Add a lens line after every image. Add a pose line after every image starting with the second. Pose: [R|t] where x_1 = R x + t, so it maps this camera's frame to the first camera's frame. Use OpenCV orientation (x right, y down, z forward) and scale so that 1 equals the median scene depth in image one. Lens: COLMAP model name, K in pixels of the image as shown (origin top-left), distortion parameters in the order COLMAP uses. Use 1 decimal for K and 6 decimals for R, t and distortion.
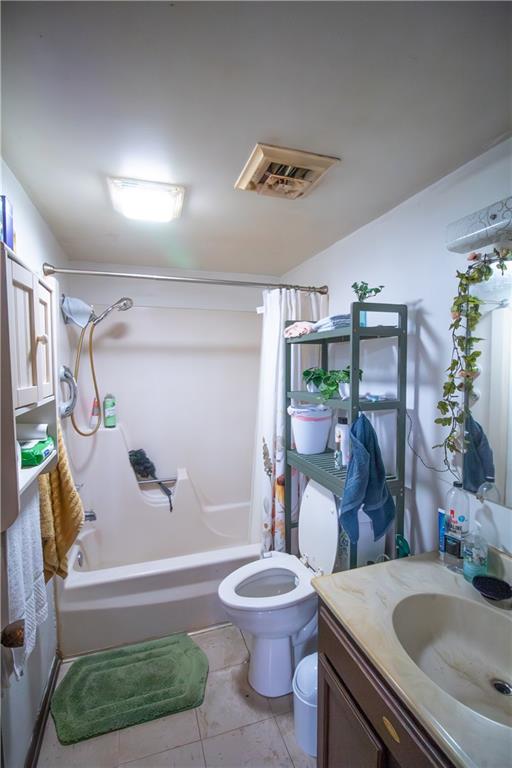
lens RADIAL K [[356.9, 0, 255.0], [0, 356.9, 385.6], [0, 0, 1]] dist [-0.000985, -0.011406]
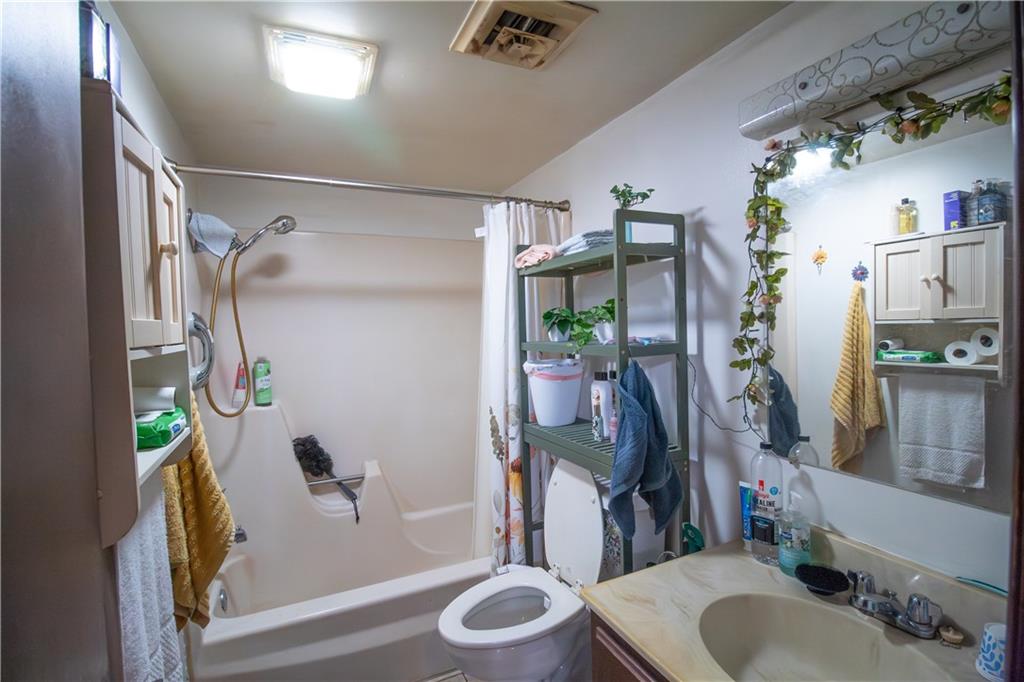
lens RADIAL K [[475.9, 0, 510.9], [0, 475.9, 345.6], [0, 0, 1]] dist [-0.000985, -0.011406]
pose [[0.992814, -0.028538, 0.116216, -0.062847], [0.031189, 0.999292, -0.021056, 0.061711], [-0.115532, 0.024530, 0.993001, 0.056295]]
